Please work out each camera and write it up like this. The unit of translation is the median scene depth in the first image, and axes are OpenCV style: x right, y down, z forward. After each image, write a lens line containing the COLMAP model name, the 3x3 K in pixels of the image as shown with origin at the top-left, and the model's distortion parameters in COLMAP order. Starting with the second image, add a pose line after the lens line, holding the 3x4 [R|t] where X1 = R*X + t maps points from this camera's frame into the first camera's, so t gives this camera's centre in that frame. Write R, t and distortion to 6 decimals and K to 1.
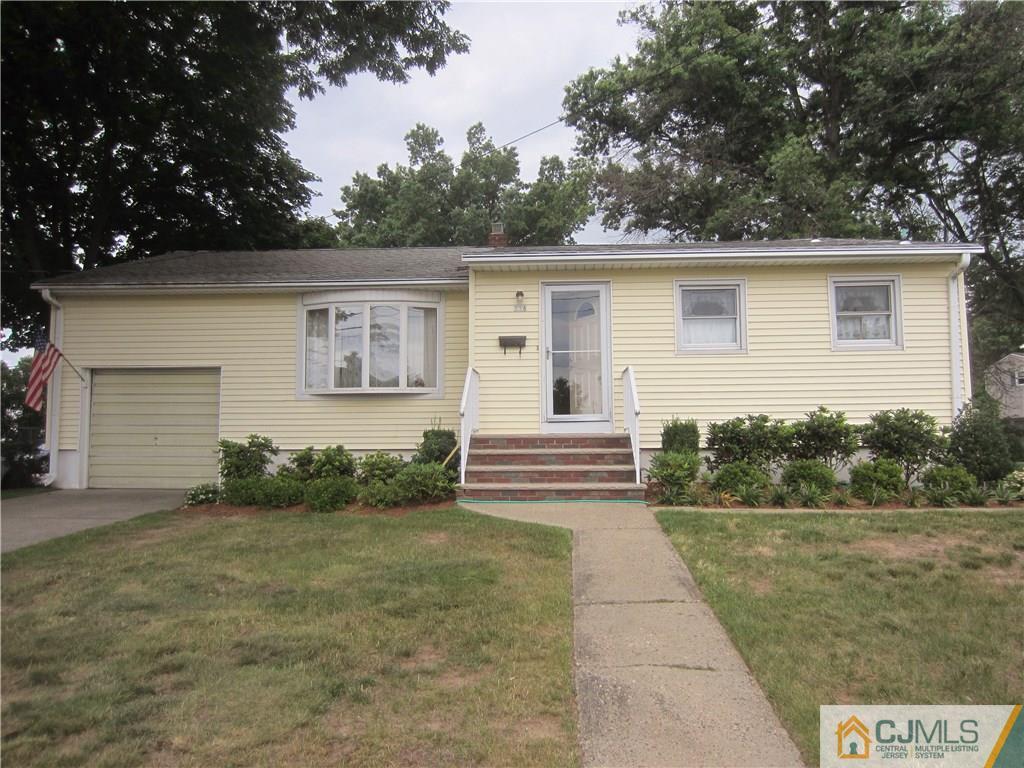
lens RADIAL K [[728.7, 0, 512.0], [0, 728.7, 384.0], [0, 0, 1]] dist [-0.003882, -0.000984]
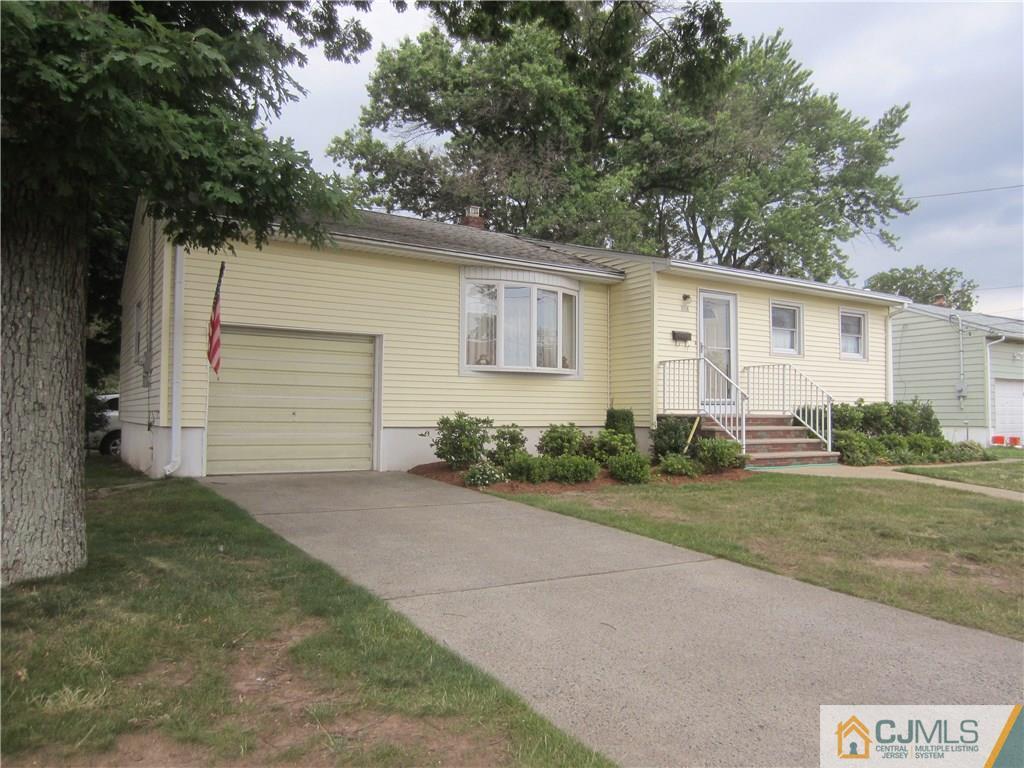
lens RADIAL K [[728.7, 0, 512.0], [0, 728.7, 384.0], [0, 0, 1]] dist [-0.003882, -0.000984]
pose [[0.813202, 0.036783, 0.580818, -0.797611], [-0.051992, 0.998602, 0.009553, 0.020010], [-0.579654, -0.037966, 0.813978, 0.168039]]
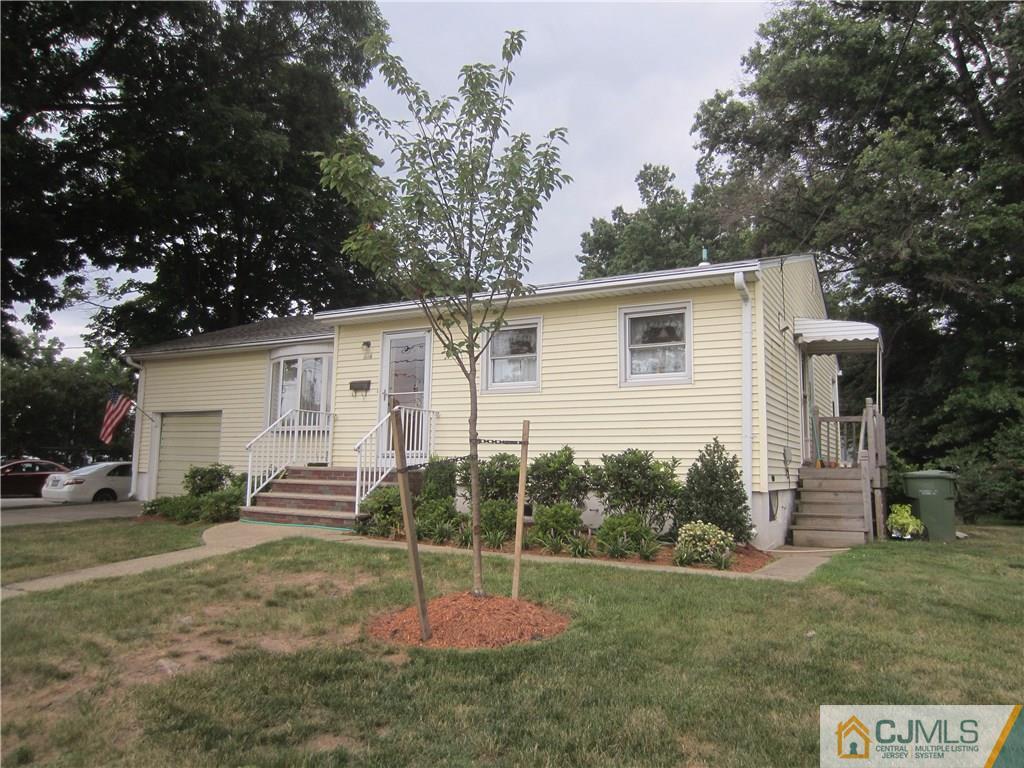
lens RADIAL K [[728.7, 0, 512.0], [0, 728.7, 384.0], [0, 0, 1]] dist [-0.003882, -0.000984]
pose [[0.896156, -0.028642, -0.442814, 0.627896], [0.007293, 0.998731, -0.049840, -0.001998], [0.443679, 0.041435, 0.895227, 0.076064]]
